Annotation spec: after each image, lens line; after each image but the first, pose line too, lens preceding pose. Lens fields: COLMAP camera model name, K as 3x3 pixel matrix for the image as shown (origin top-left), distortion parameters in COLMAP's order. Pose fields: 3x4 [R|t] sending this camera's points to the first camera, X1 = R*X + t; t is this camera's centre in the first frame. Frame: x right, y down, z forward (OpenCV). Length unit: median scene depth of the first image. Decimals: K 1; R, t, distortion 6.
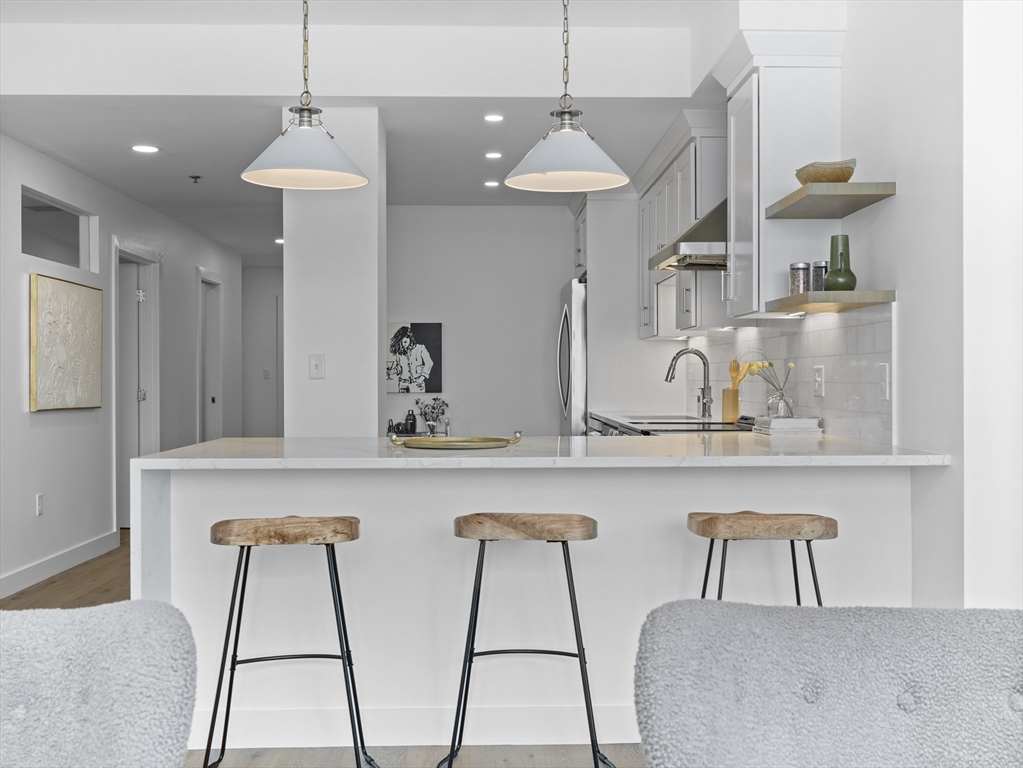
lens RADIAL K [[1130.9, 0, 569.2], [0, 1130.9, 380.3], [0, 0, 1]] dist [-0.001362, 0.000000]
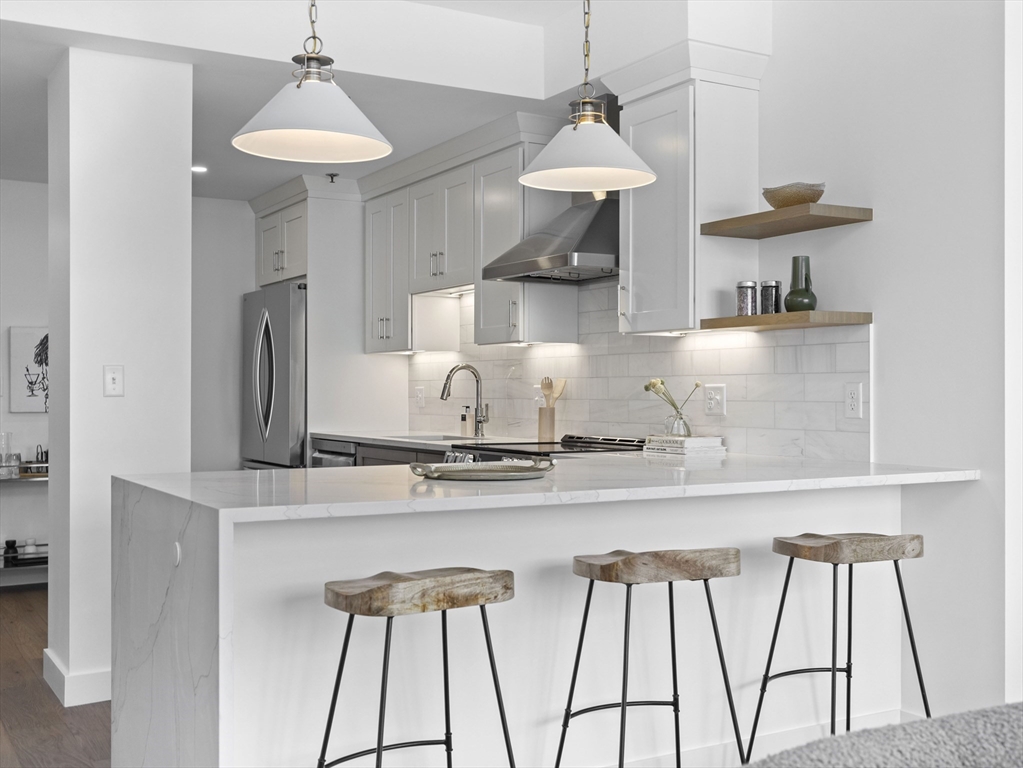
lens RADIAL K [[1130.9, 0, 545.2], [0, 1130.9, 392.8], [0, 0, 1]] dist [-0.001362, 0.000000]
pose [[0.884839, 0.002446, 0.465890, -0.428739], [-0.001292, 0.999995, -0.002797, -0.002556], [-0.465895, 0.001873, 0.884838, 0.206333]]
